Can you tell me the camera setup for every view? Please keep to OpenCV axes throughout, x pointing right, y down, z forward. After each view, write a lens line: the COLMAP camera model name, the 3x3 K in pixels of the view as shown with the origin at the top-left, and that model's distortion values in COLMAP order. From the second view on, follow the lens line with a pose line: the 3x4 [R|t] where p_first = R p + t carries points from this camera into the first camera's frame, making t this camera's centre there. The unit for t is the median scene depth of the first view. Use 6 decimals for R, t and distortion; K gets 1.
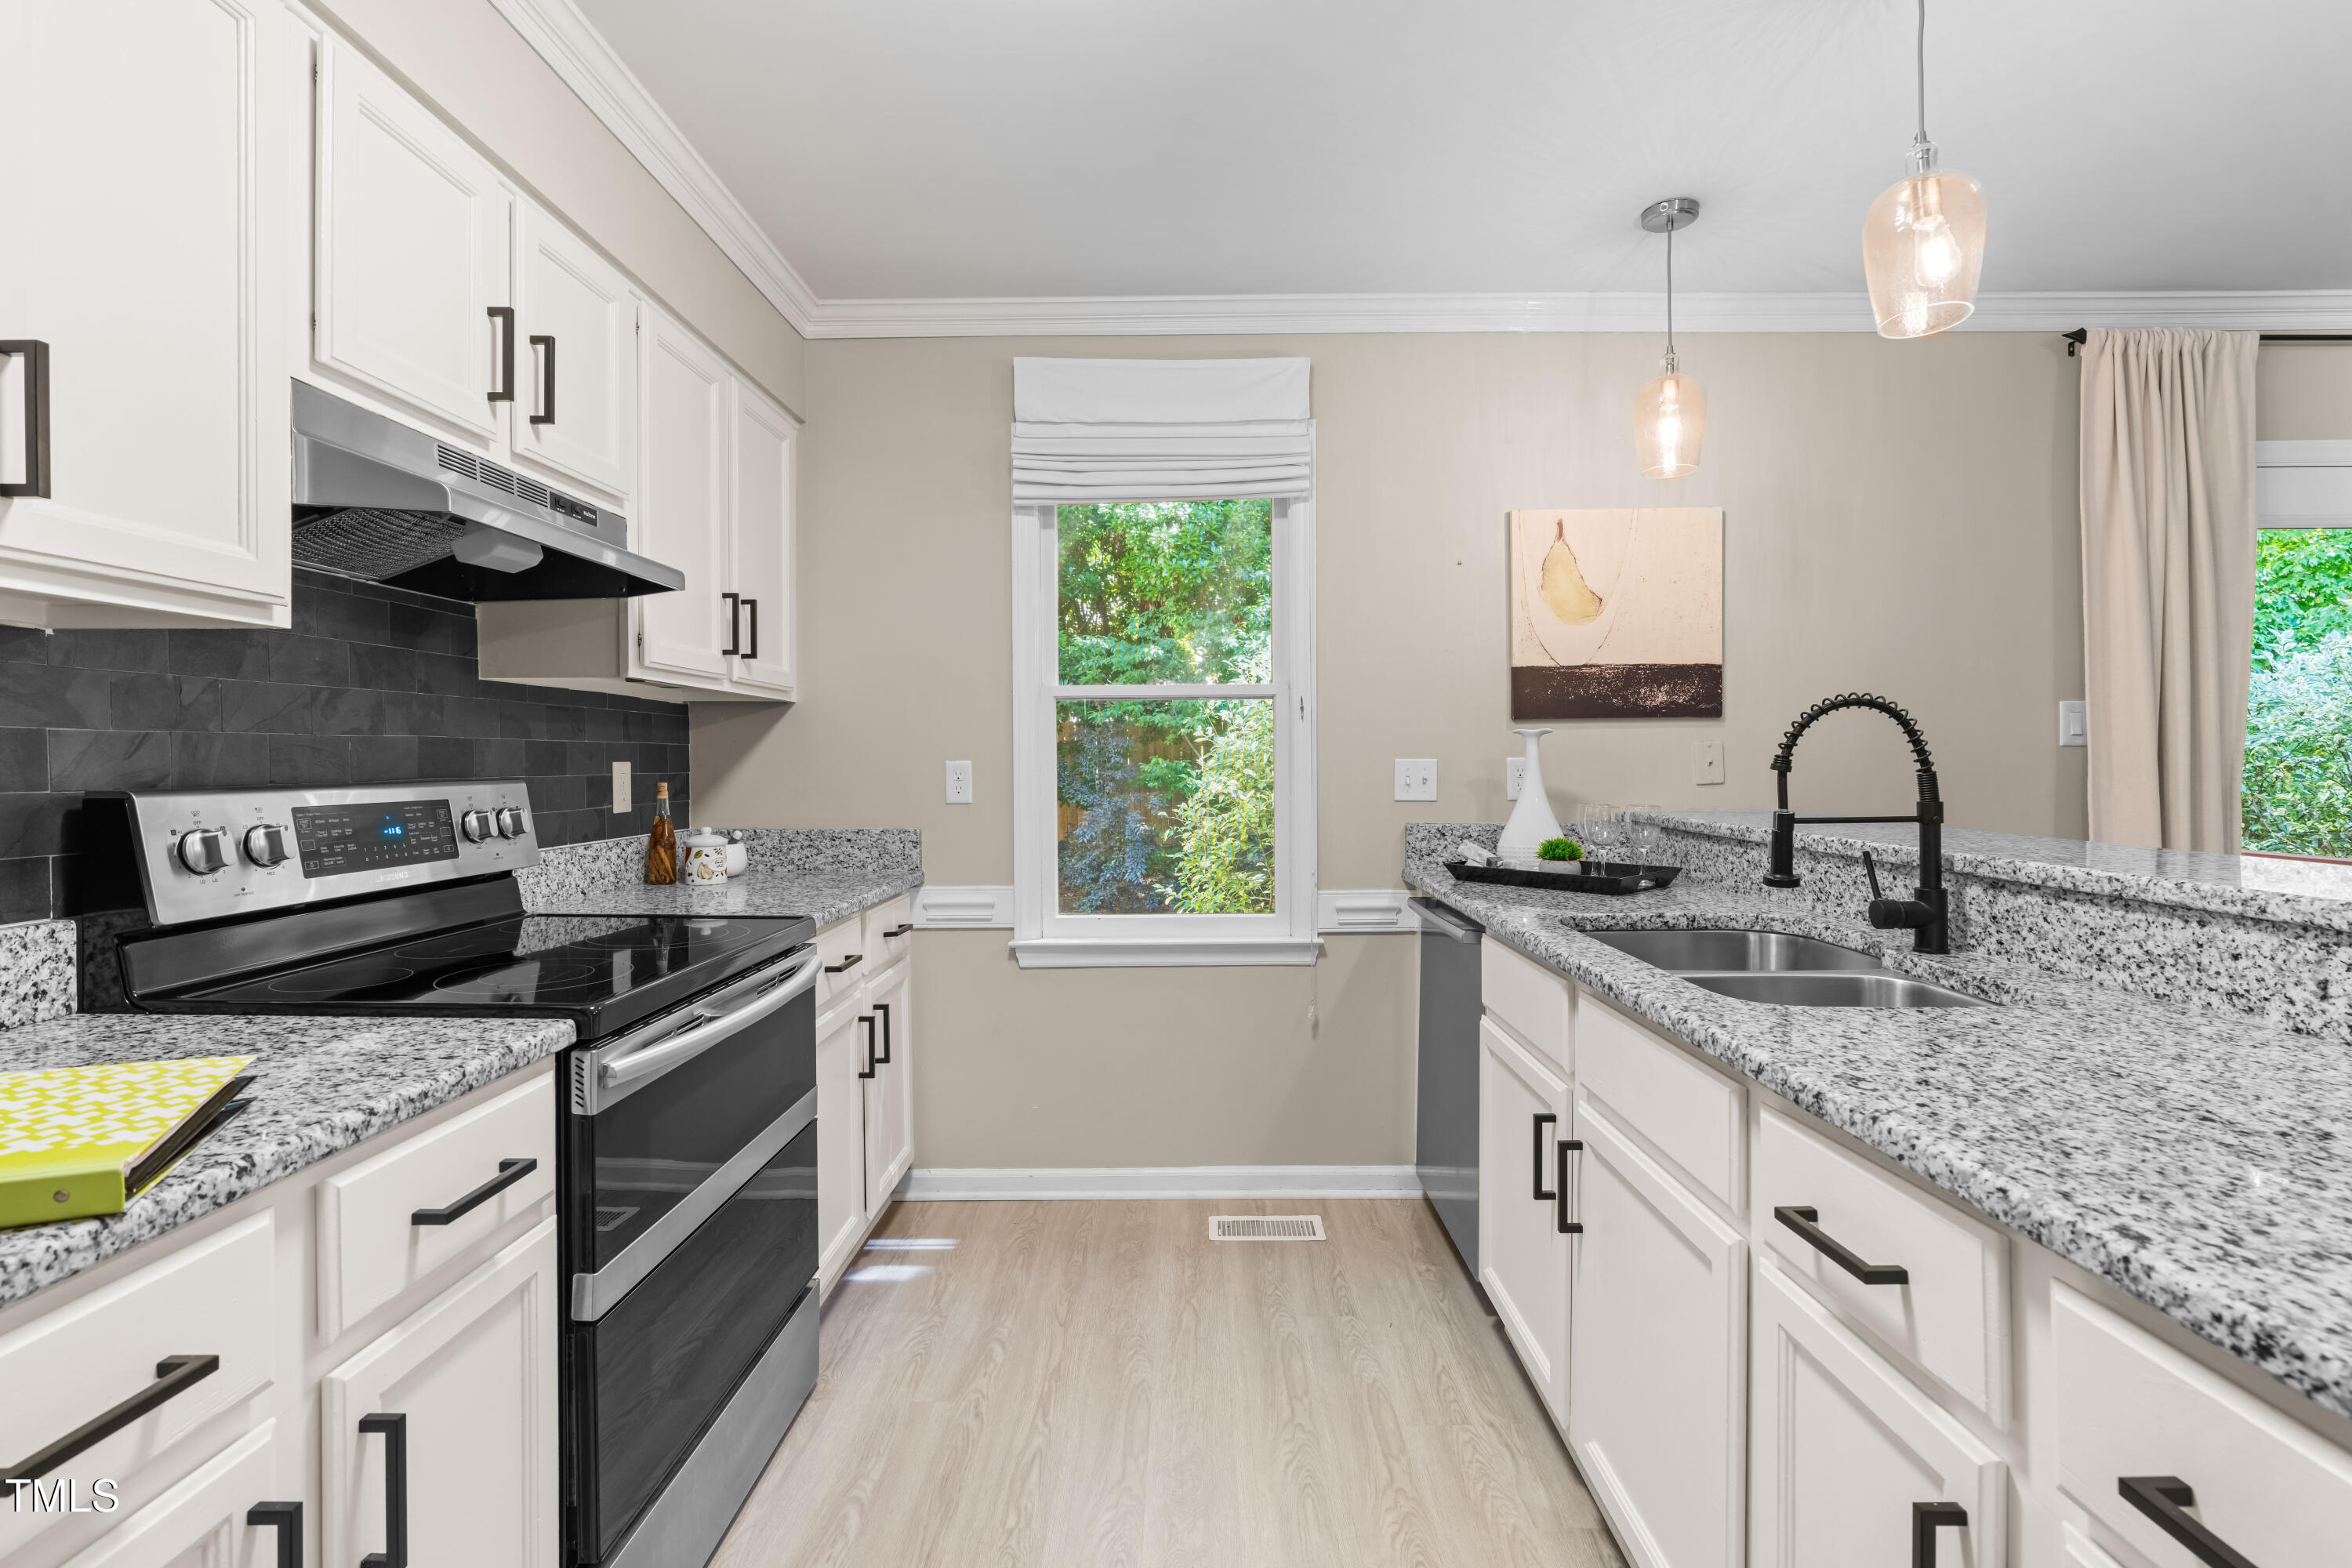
lens RADIAL K [[1071.3, 0, 1180.9], [0, 1071.3, 771.6], [0, 0, 1]] dist [0.002025, 0.000335]
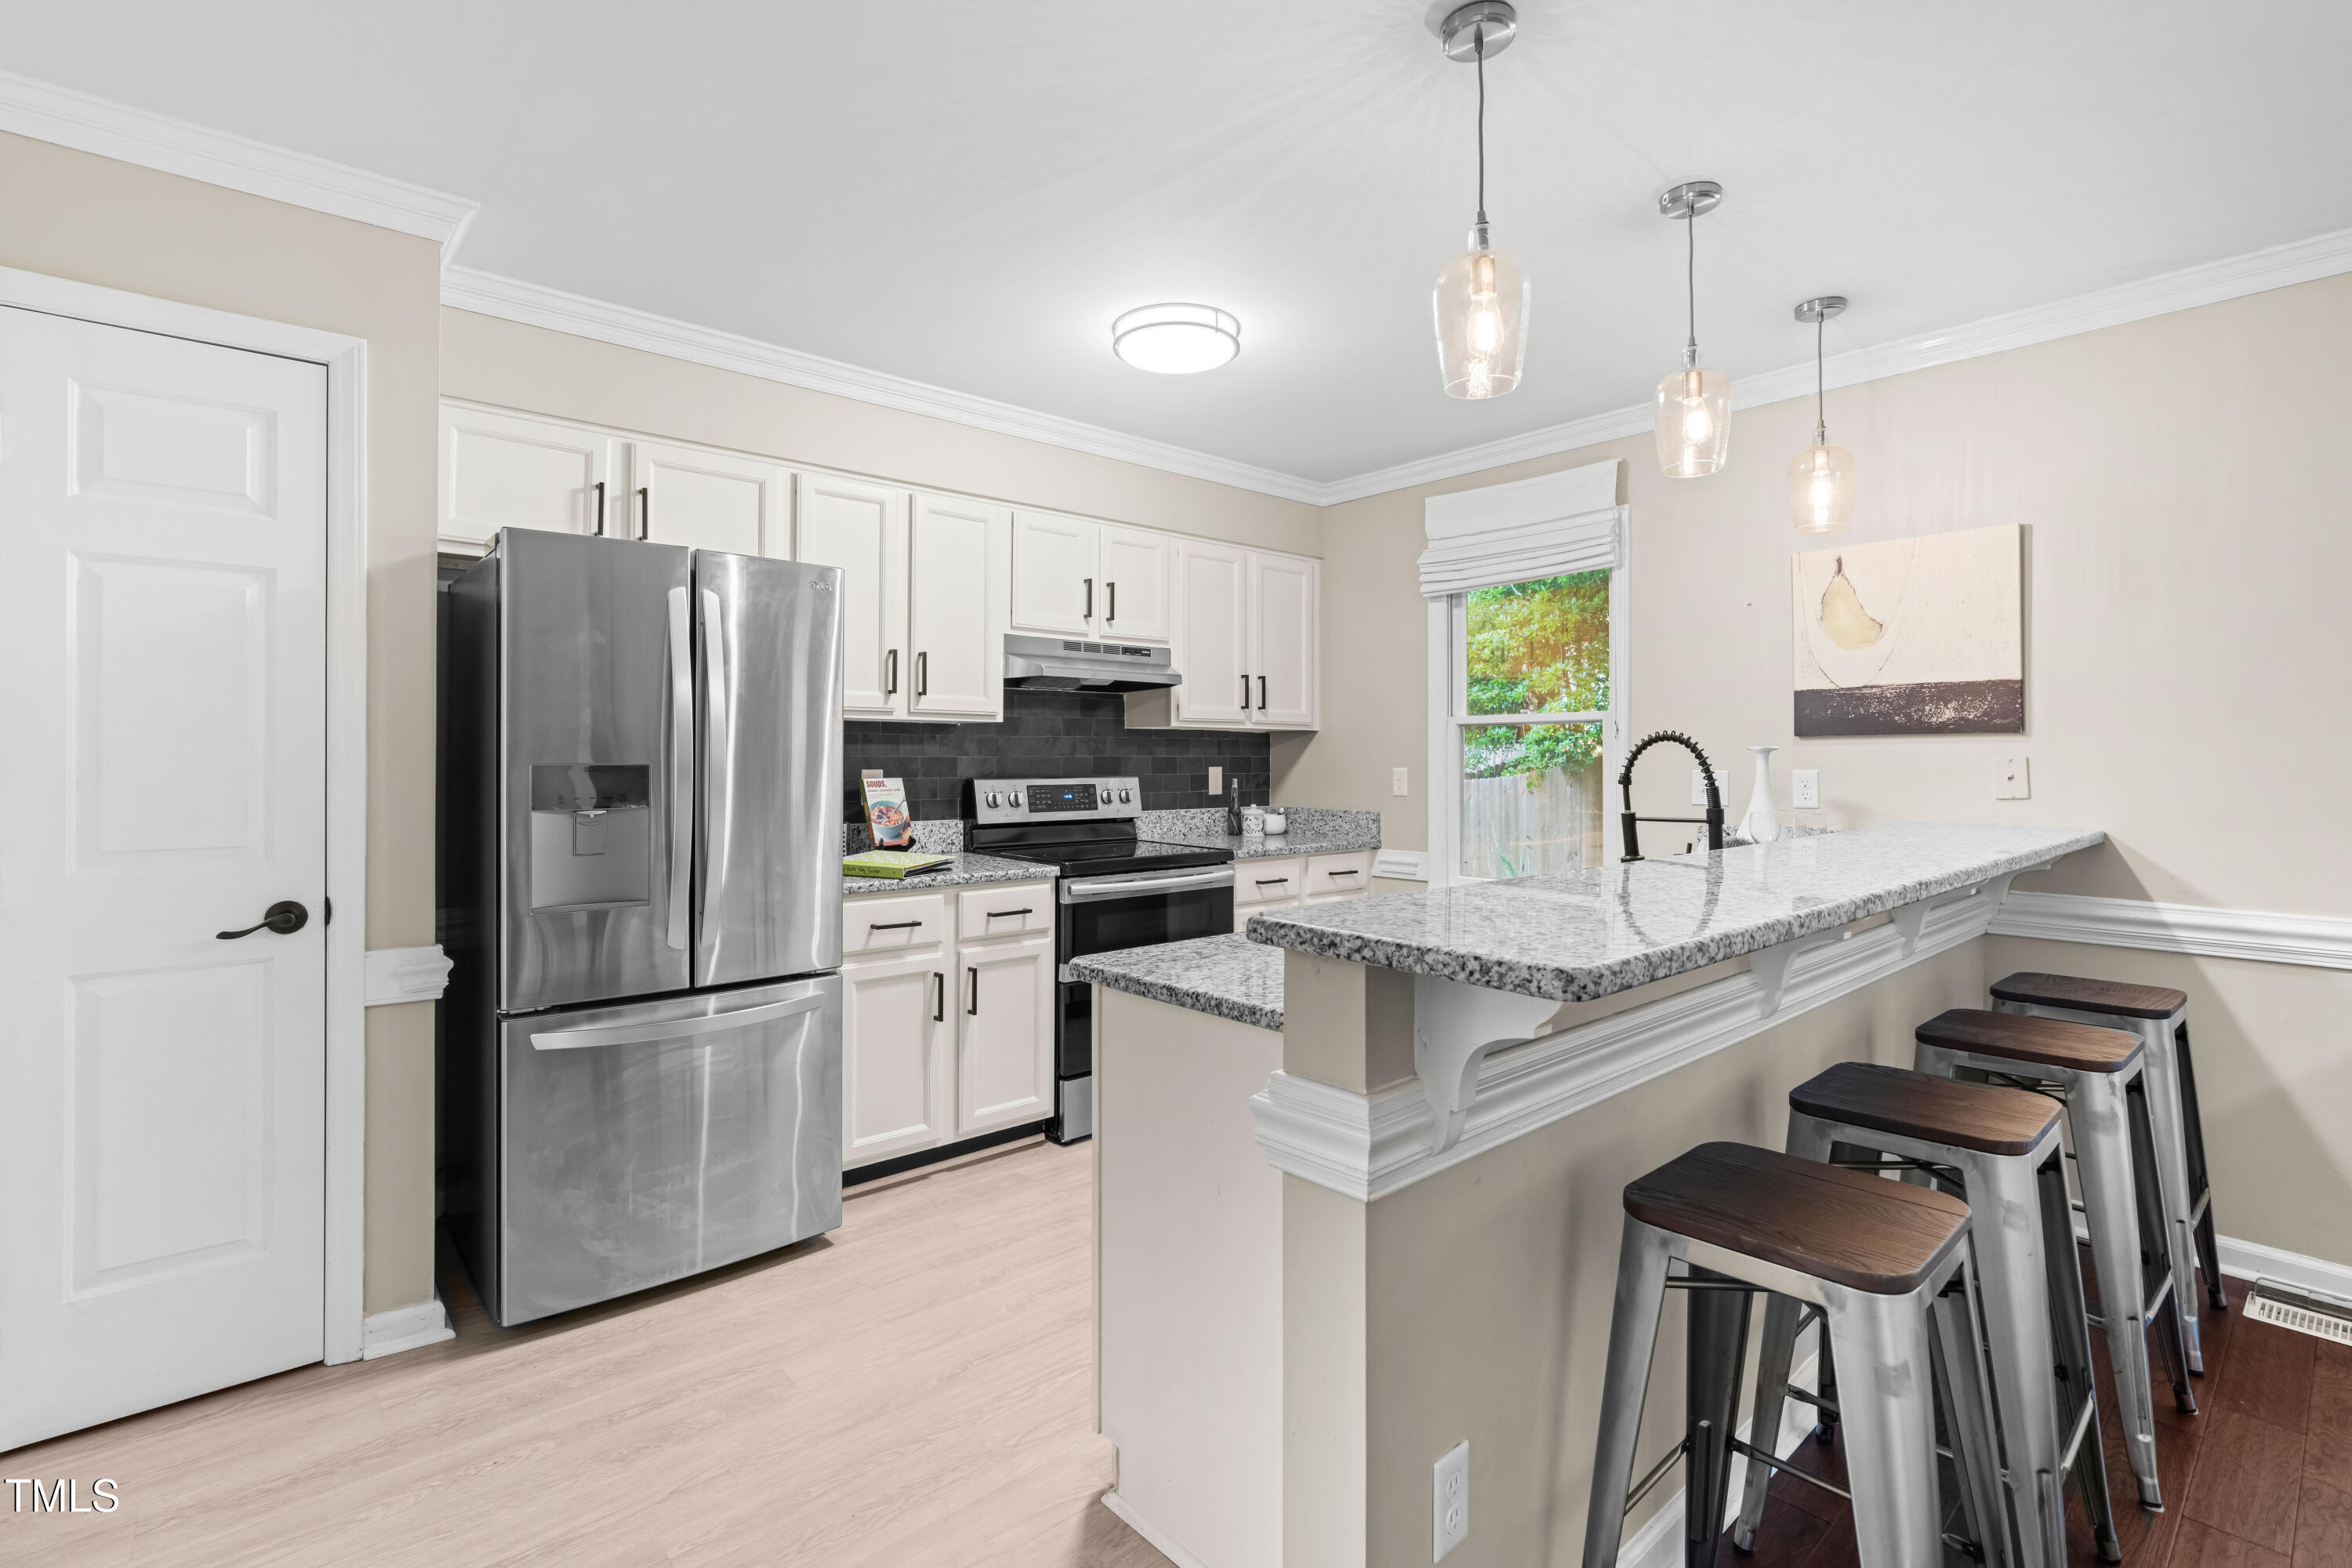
lens RADIAL K [[1071.3, 0, 1174.6], [0, 1071.3, 765.7], [0, 0, 1]] dist [0.002025, 0.000335]
pose [[0.669482, 0.008982, -0.742774, 1.146051], [-0.011040, 0.999937, 0.002141, -0.020659], [0.742747, 0.006767, 0.669539, -0.407434]]
